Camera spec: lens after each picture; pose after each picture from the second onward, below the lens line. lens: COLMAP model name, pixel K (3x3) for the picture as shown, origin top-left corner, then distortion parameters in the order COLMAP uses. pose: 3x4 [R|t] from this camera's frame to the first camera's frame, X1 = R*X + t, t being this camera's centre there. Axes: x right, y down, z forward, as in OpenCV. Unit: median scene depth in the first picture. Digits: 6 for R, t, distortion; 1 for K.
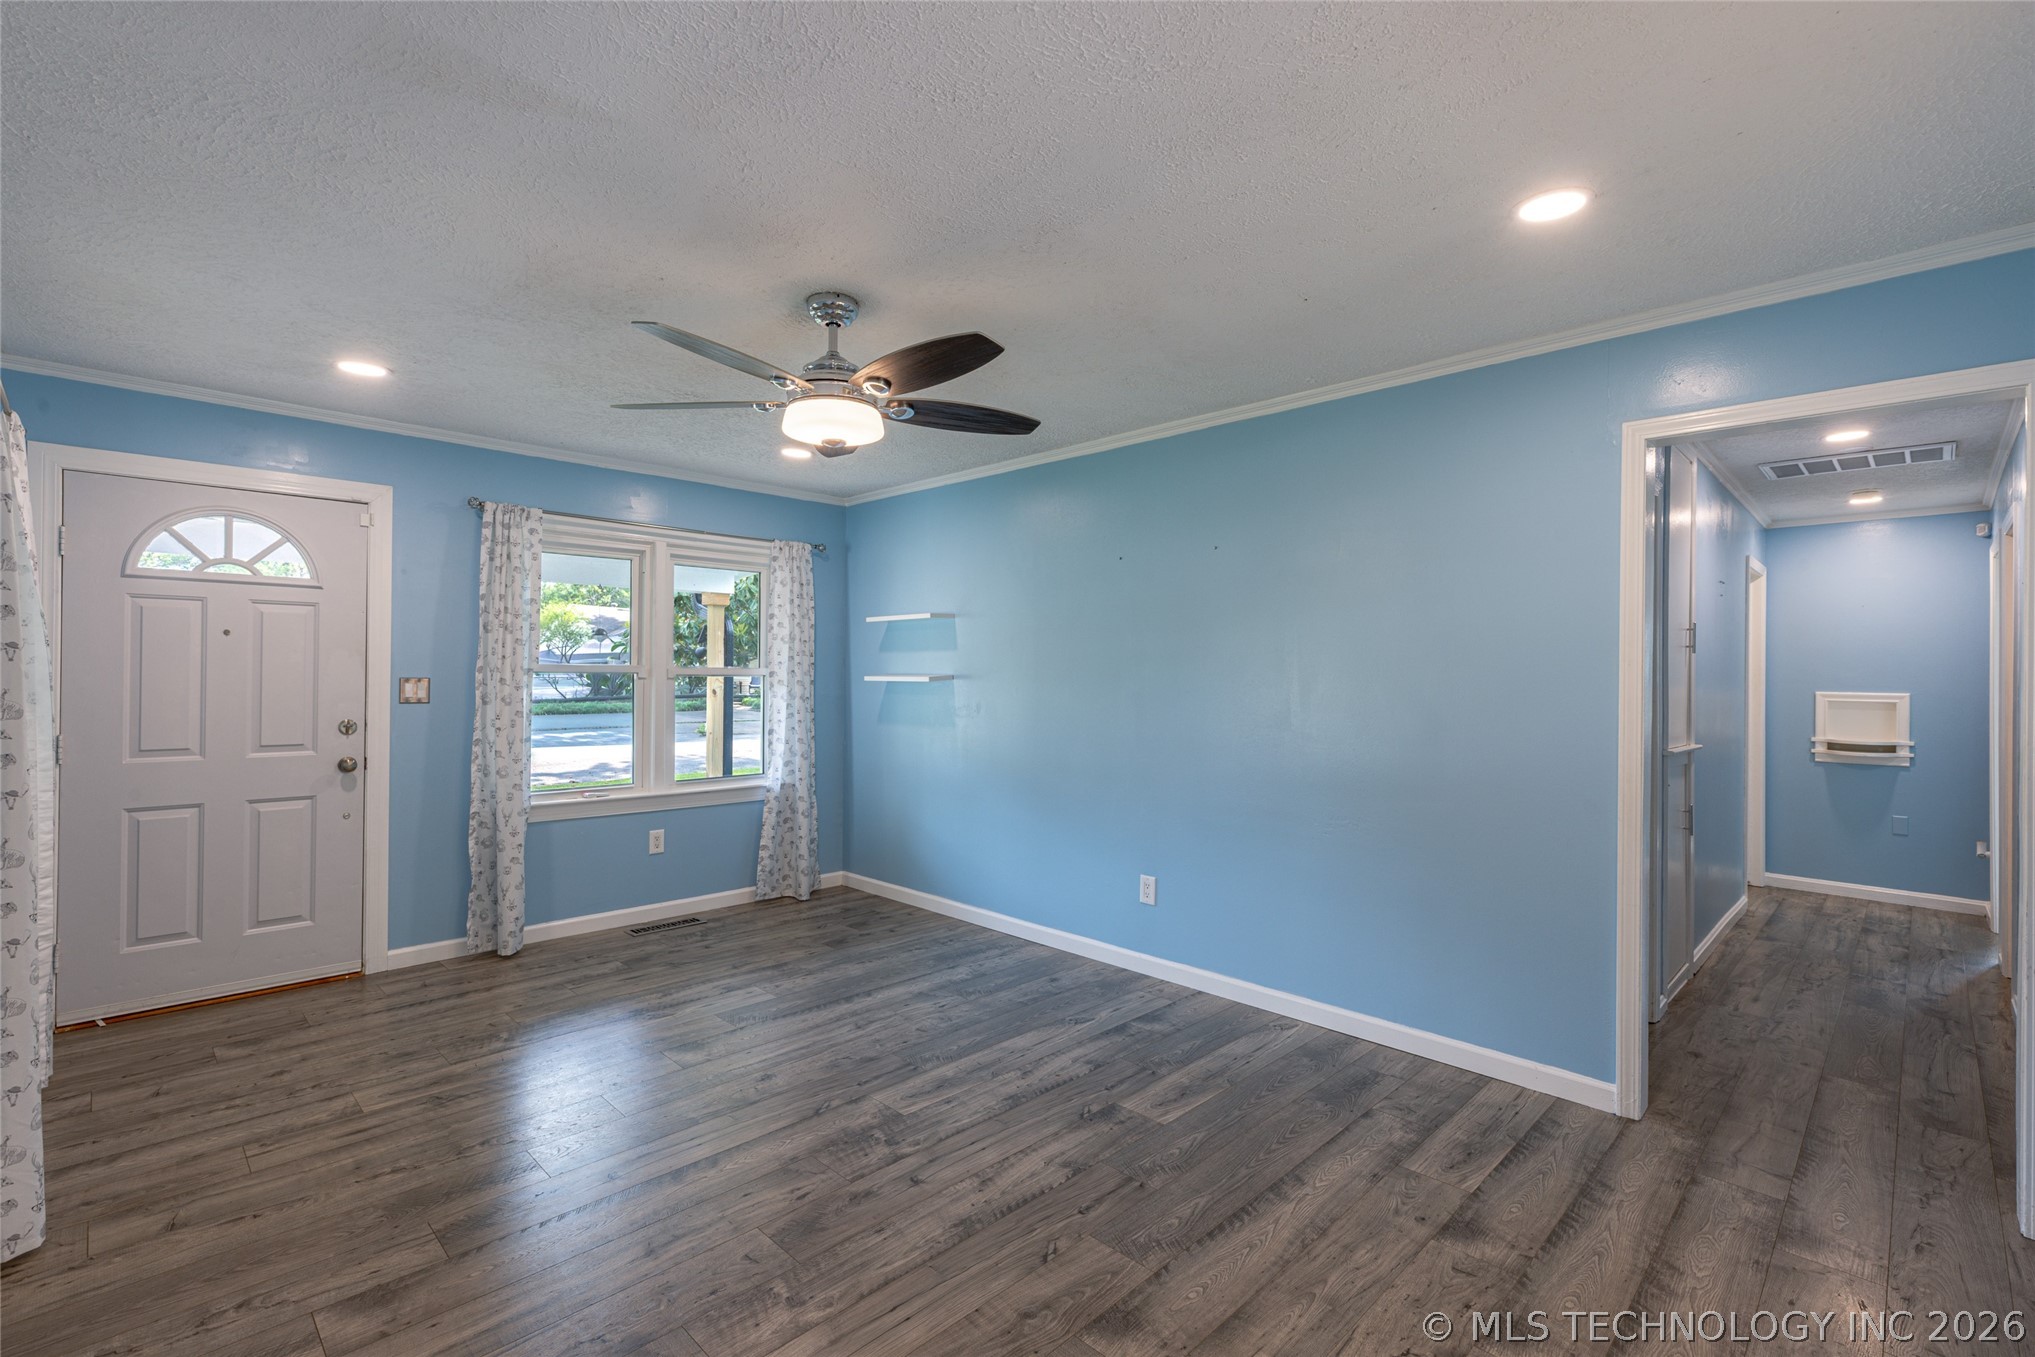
lens RADIAL K [[912.1, 0, 1018.4], [0, 912.1, 672.4], [0, 0, 1]] dist [0.005186, -0.000037]
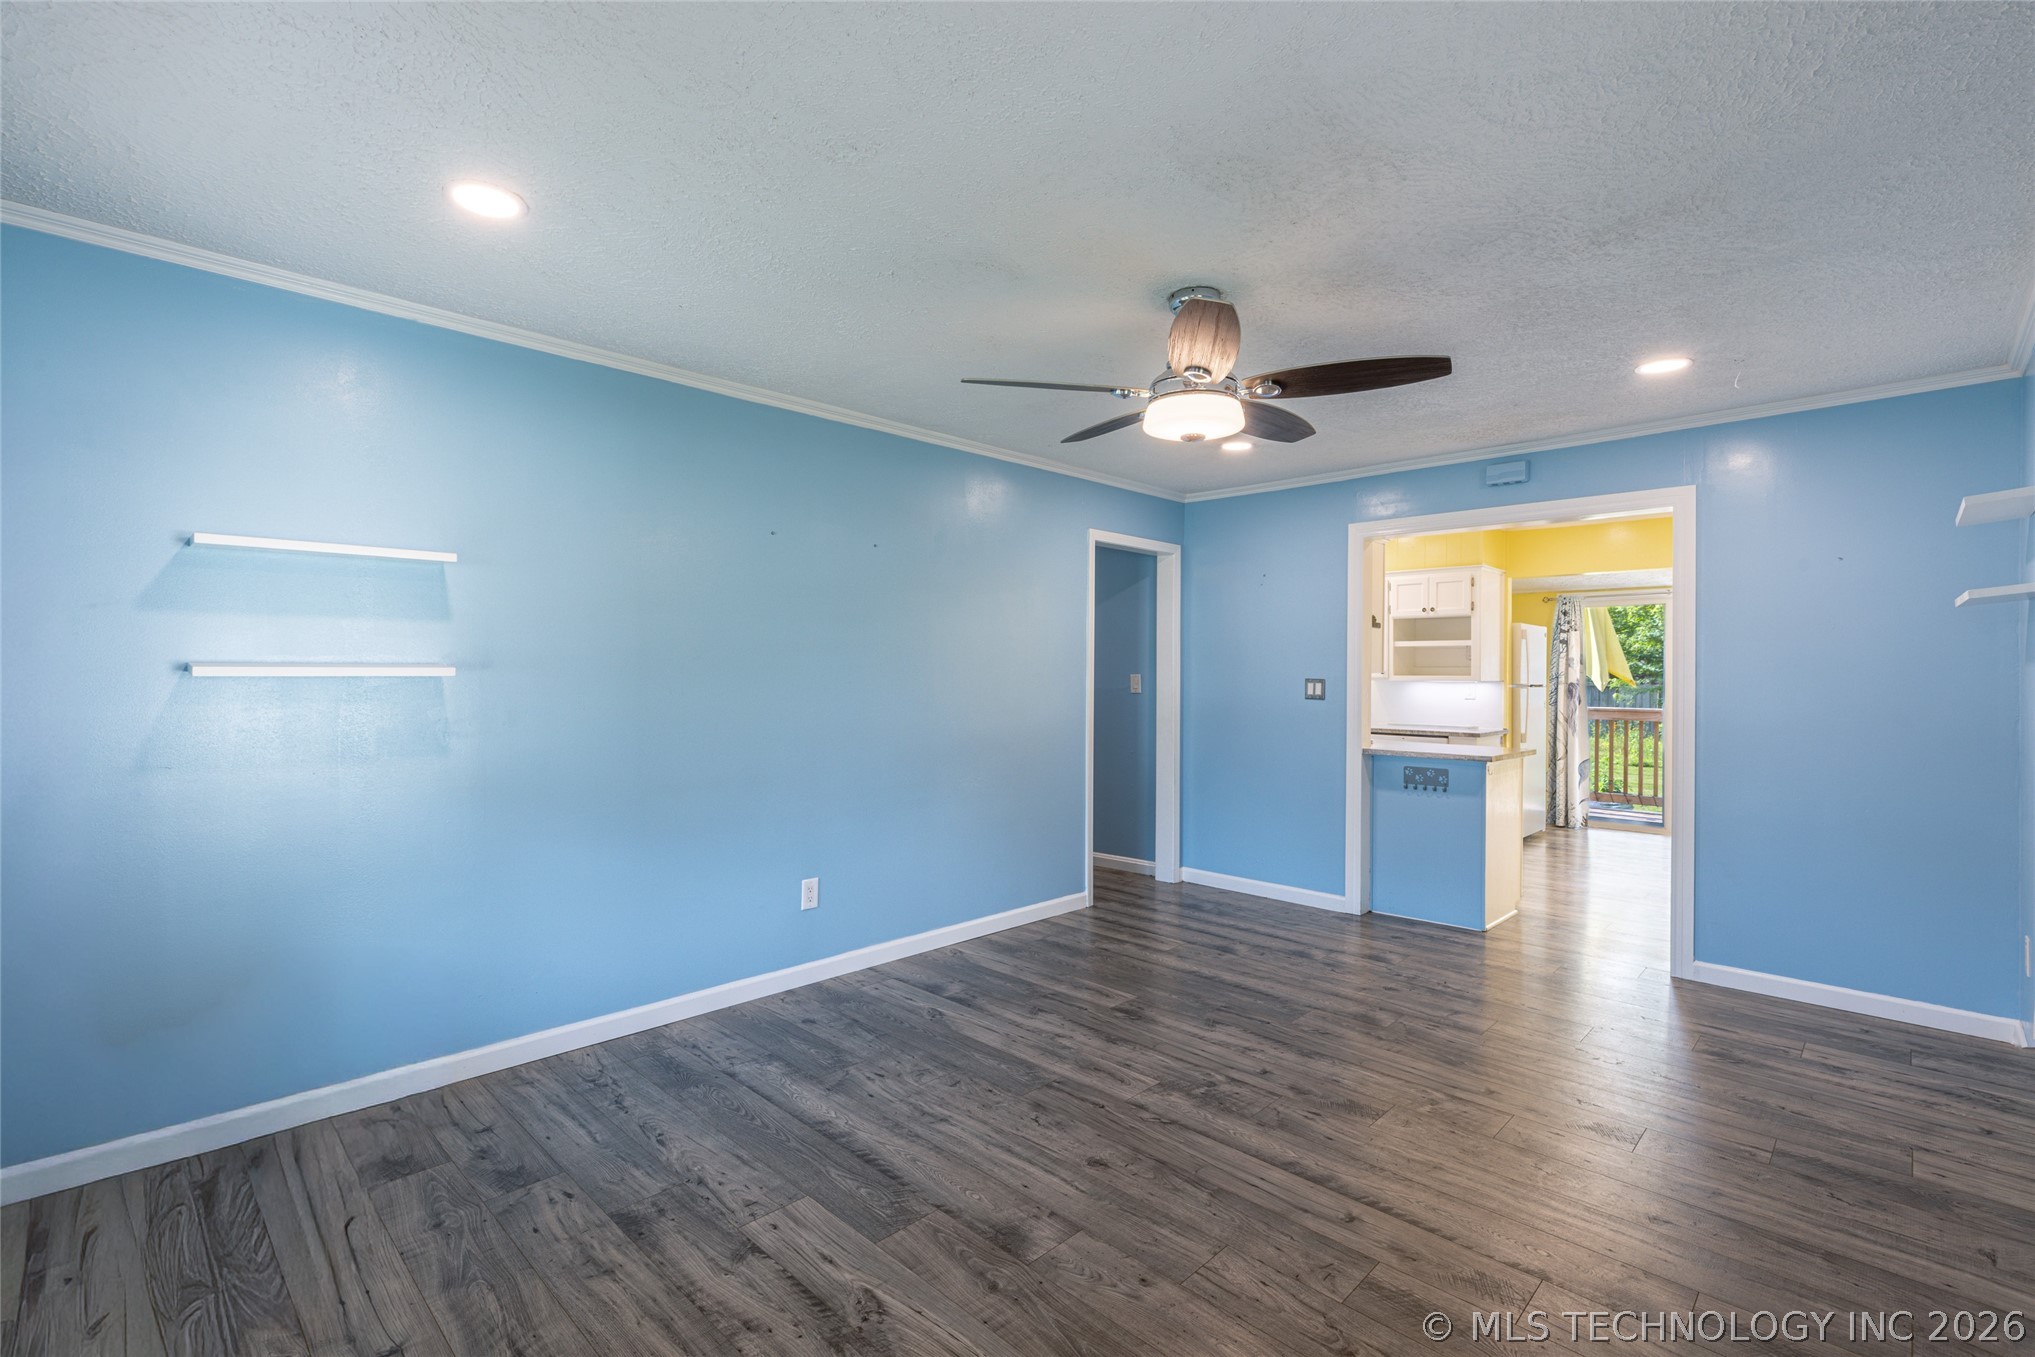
lens RADIAL K [[912.1, 0, 1018.4], [0, 912.1, 672.4], [0, 0, 1]] dist [0.005186, -0.000037]
pose [[-0.008191, -0.009489, 0.999921, -1.070893], [-0.011409, 0.999891, 0.009395, -0.001903], [-0.999901, -0.011332, -0.008299, 1.064874]]
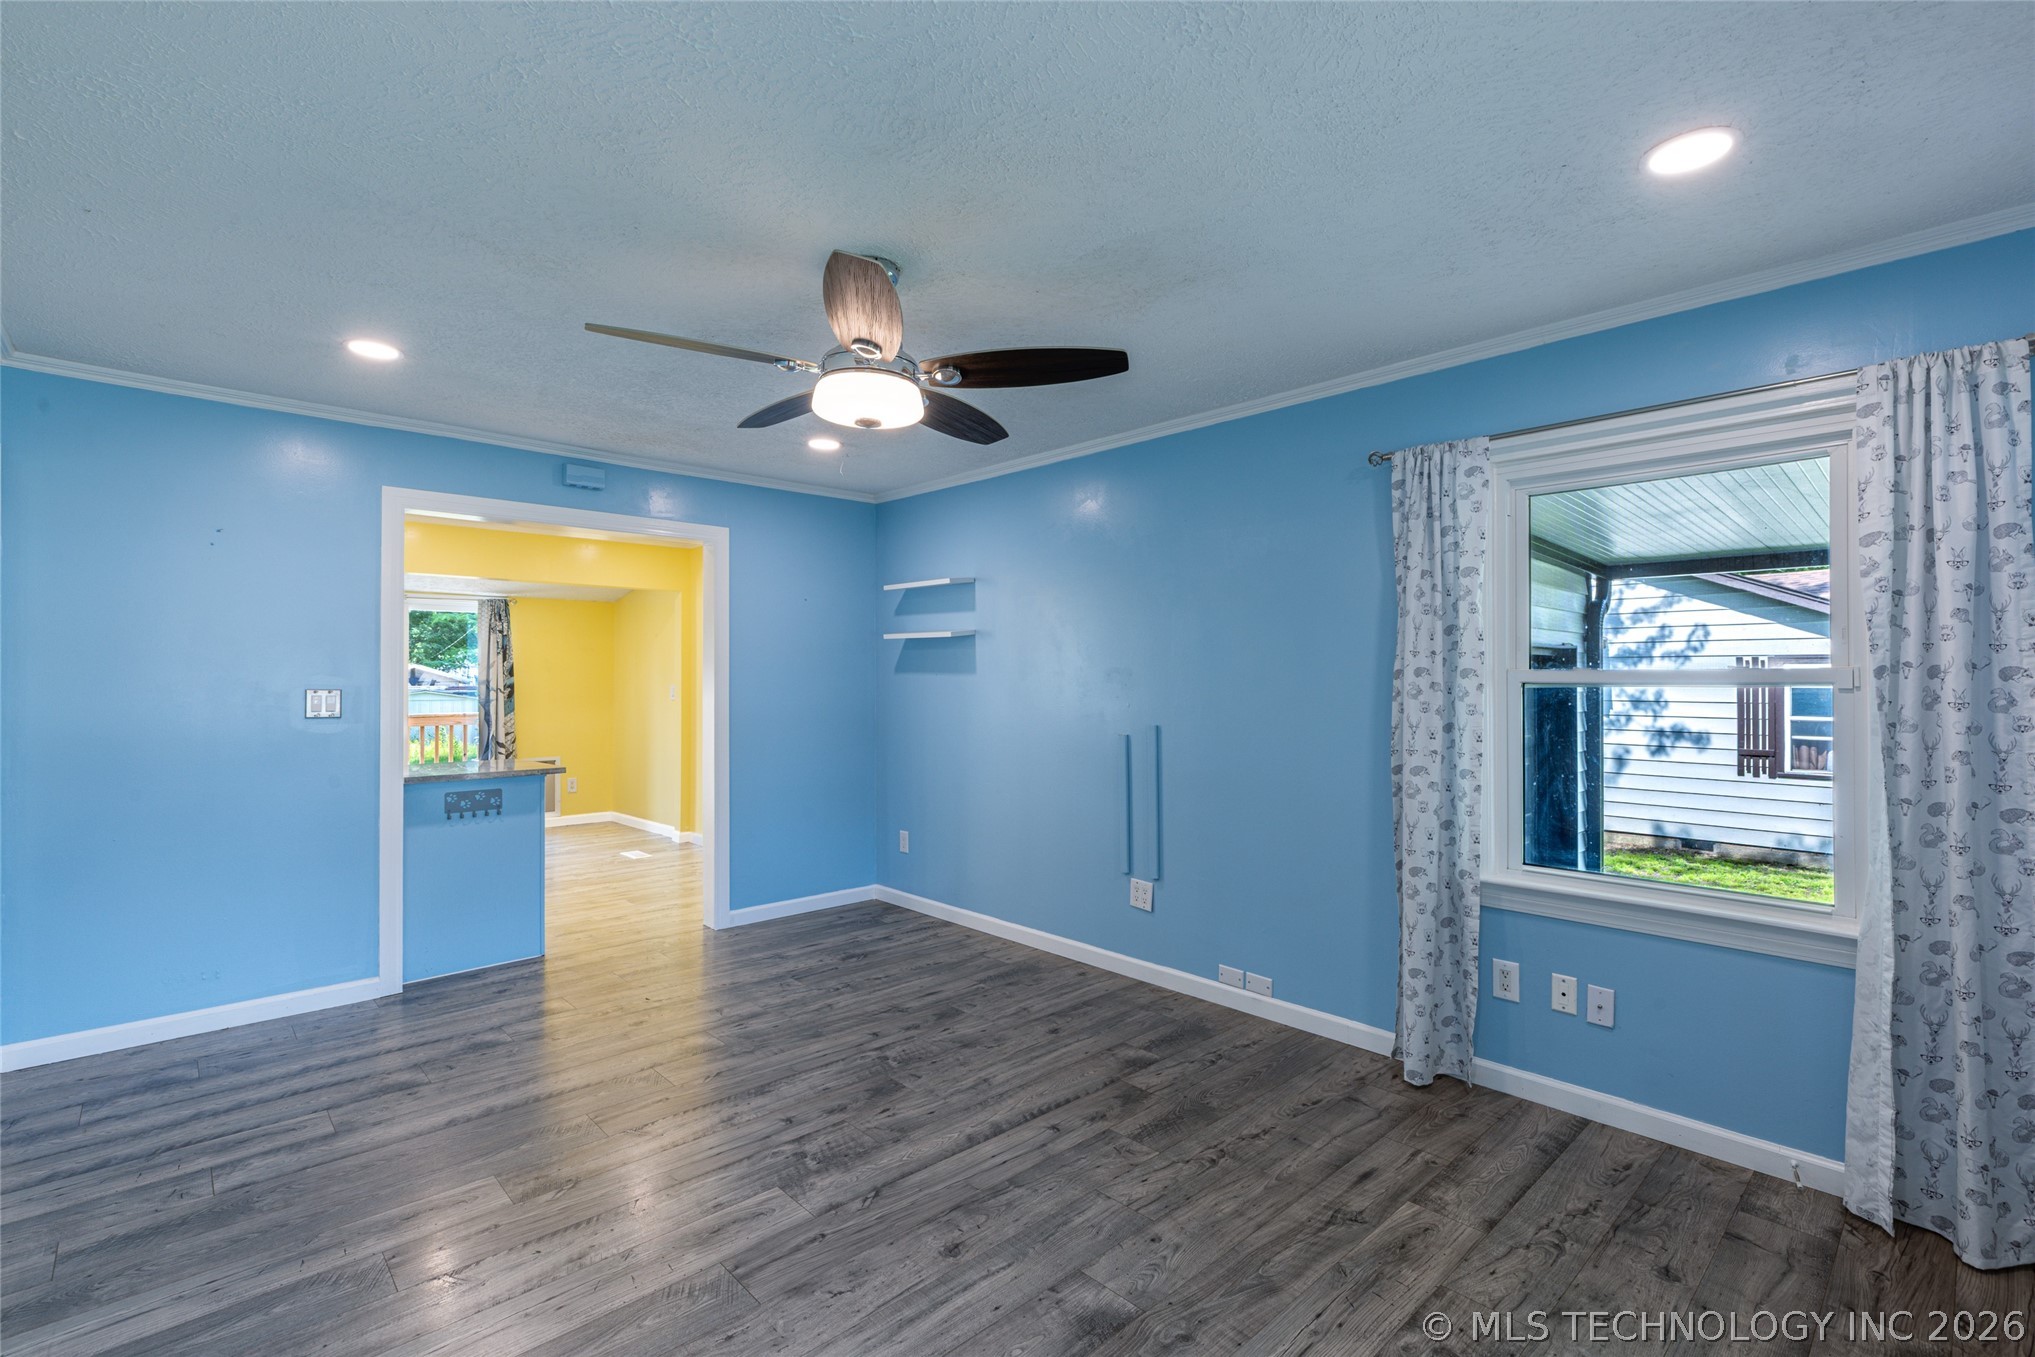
lens RADIAL K [[912.1, 0, 1018.4], [0, 912.1, 672.4], [0, 0, 1]] dist [0.005186, -0.000037]
pose [[-0.999398, -0.008903, 0.033541, -0.341508], [-0.009359, 0.999866, -0.013452, 0.004973], [-0.033417, -0.013758, -0.999347, 1.684773]]
